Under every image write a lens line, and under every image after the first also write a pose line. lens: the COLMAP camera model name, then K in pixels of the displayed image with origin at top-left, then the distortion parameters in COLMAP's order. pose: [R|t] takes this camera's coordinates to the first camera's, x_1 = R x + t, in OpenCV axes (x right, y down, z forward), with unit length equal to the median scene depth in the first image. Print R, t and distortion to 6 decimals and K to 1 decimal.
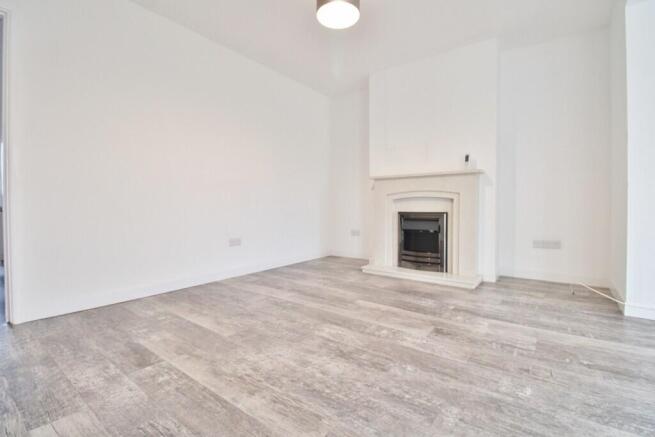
lens RADIAL K [[306.0, 0, 328.9], [0, 306.0, 216.7], [0, 0, 1]] dist [-0.010257, -0.001118]
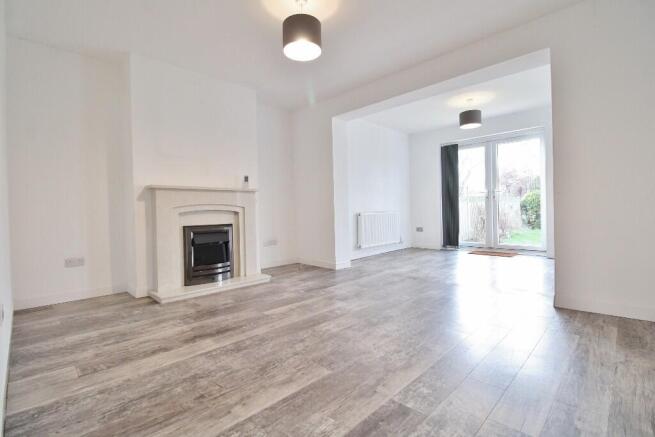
lens RADIAL K [[306.0, 0, 328.9], [0, 306.0, 216.7], [0, 0, 1]] dist [-0.010257, -0.001118]
pose [[0.127683, -0.019589, 0.991622, -0.934167], [0.049827, 0.998669, 0.013312, -0.052643], [-0.990563, 0.047710, 0.128489, 0.676608]]
